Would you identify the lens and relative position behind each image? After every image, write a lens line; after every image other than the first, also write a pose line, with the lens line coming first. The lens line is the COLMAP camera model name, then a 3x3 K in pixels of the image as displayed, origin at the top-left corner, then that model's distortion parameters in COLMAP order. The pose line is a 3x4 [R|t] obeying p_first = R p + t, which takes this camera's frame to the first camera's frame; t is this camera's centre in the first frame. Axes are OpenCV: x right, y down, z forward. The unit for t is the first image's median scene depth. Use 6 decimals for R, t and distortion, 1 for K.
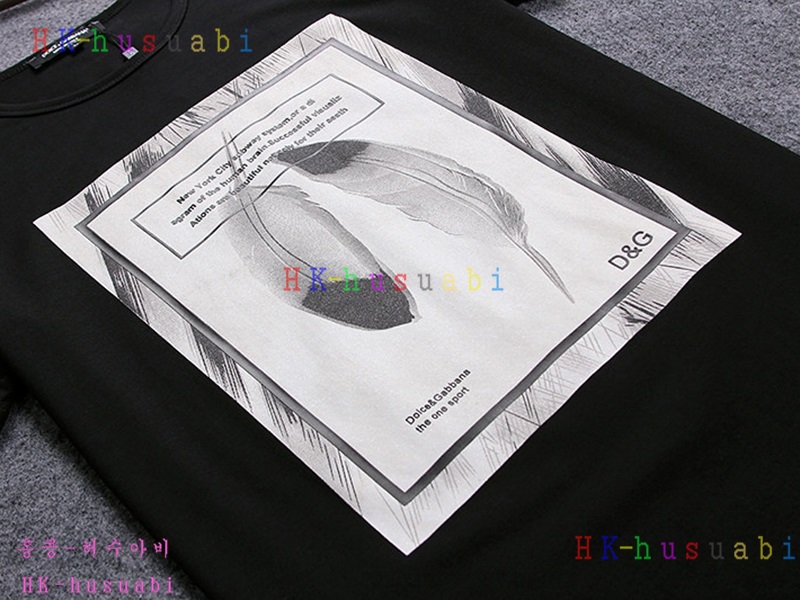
lens RADIAL K [[1023.4, 0, 400.0], [0, 1023.4, 300.0], [0, 0, 1]] dist [-0.183365, 0.075384]
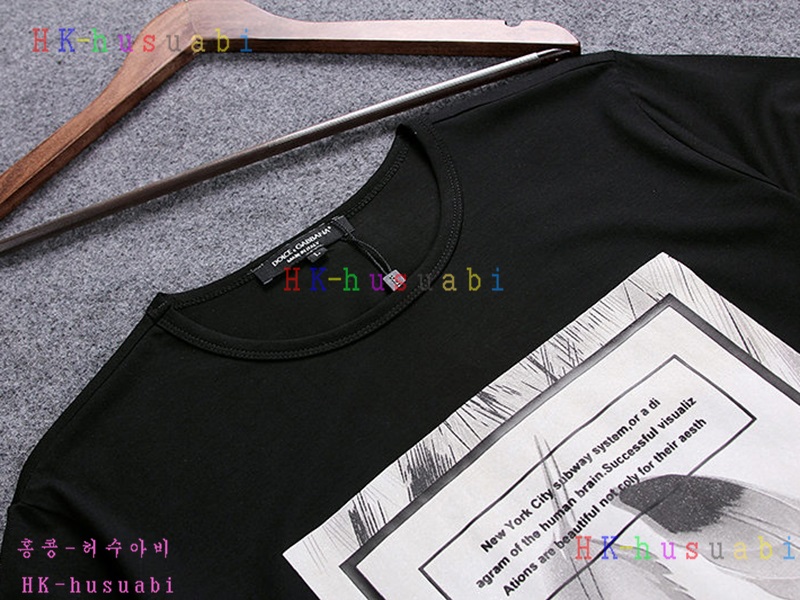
lens RADIAL K [[1023.4, 0, 400.0], [0, 1023.4, 300.0], [0, 0, 1]] dist [-0.183365, 0.075384]
pose [[0.993437, 0.070739, -0.089878, -0.215473], [-0.068784, 0.997326, 0.024671, -0.279979], [0.091383, -0.018327, 0.995647, 0.245047]]
